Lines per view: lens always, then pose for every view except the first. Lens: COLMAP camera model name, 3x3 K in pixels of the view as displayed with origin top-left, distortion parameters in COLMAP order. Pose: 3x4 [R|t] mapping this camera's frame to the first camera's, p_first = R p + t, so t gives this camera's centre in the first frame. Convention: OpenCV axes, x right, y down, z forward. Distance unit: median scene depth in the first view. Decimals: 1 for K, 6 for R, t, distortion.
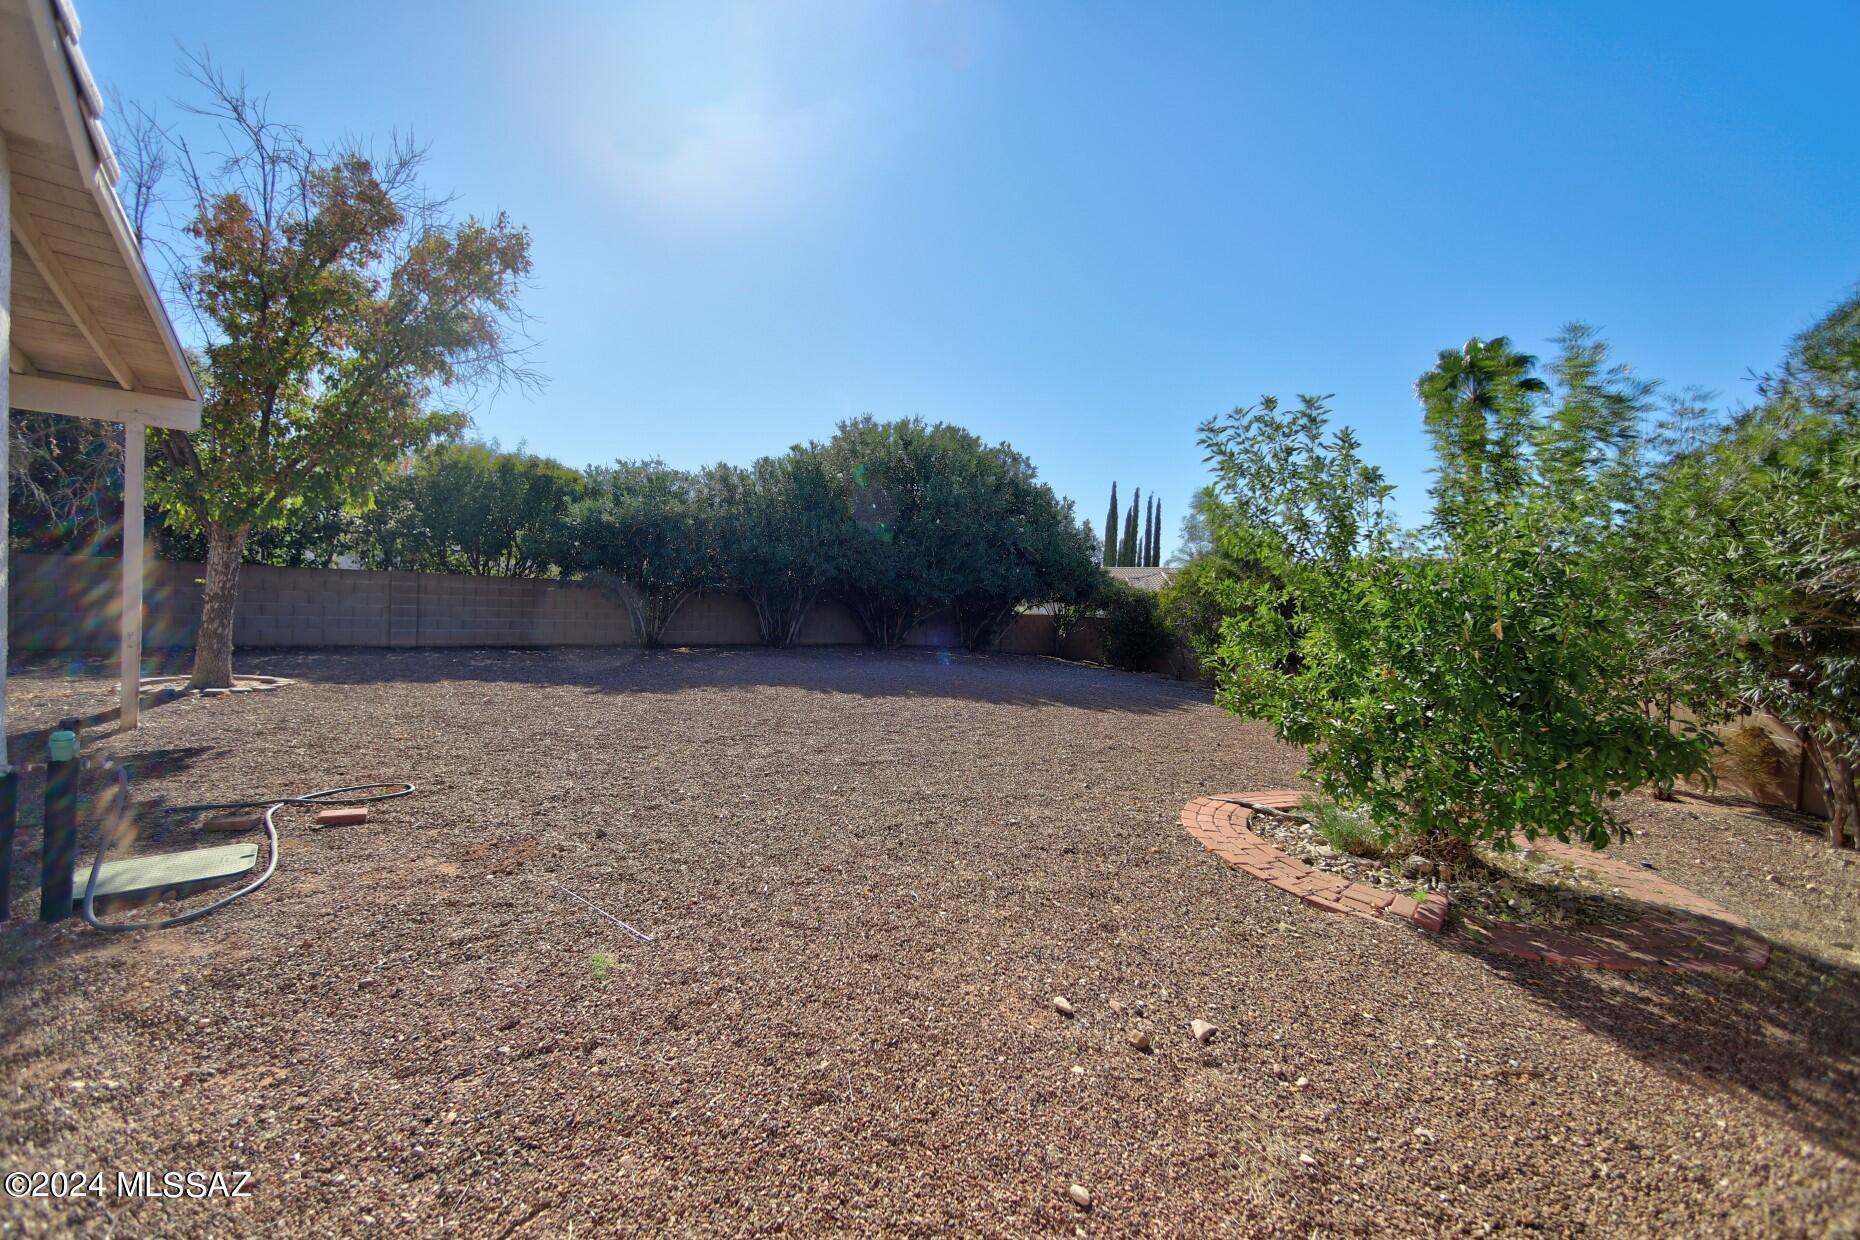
lens RADIAL K [[737.8, 0, 930.0], [0, 737.8, 620.0], [0, 0, 1]] dist [-0.022923, 0.008979]
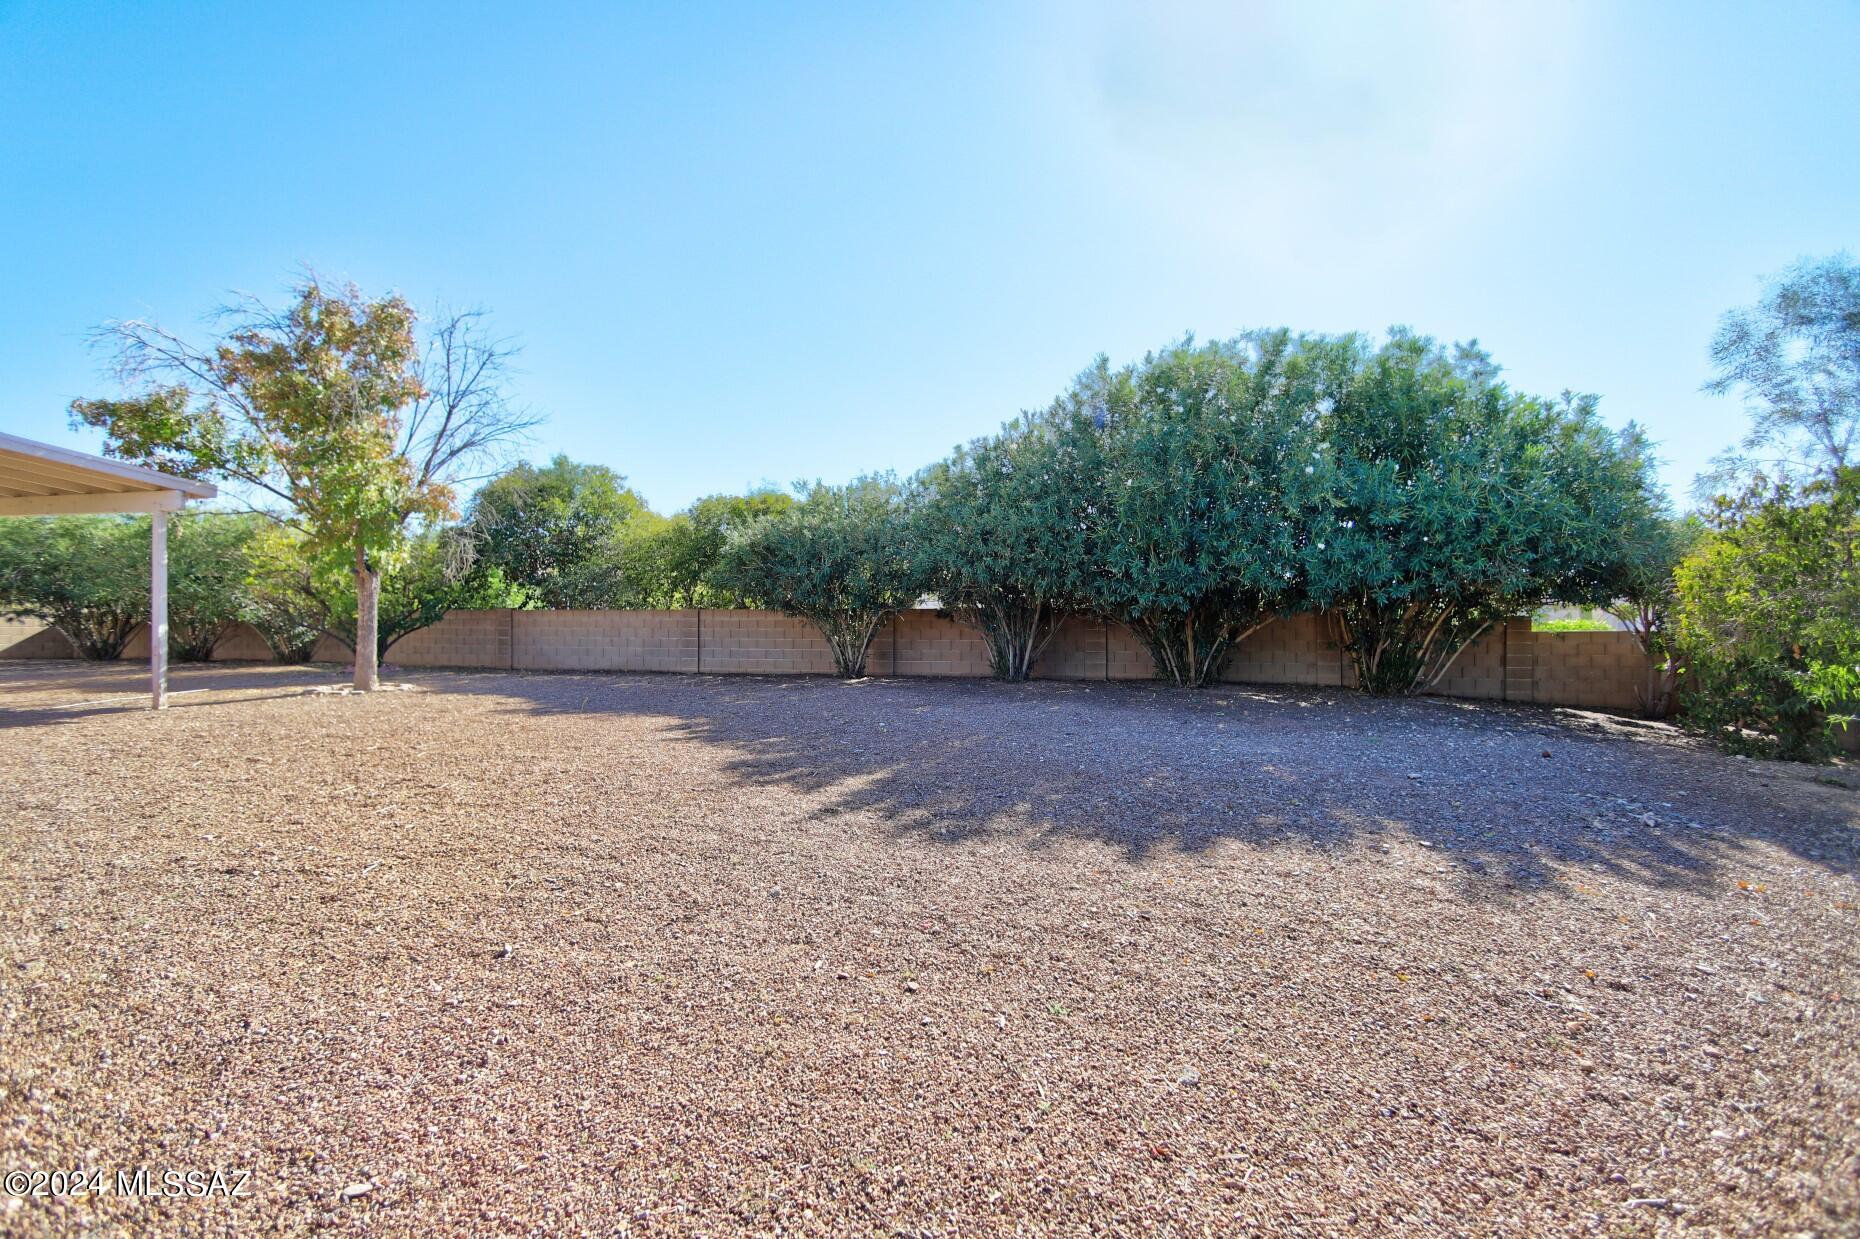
lens RADIAL K [[737.8, 0, 930.0], [0, 737.8, 619.5], [0, 0, 1]] dist [-0.022923, 0.008979]
pose [[0.586888, -0.047822, -0.808255, 0.382648], [0.006327, 0.998495, -0.054484, 0.012185], [0.809643, 0.026862, 0.586307, 0.444444]]
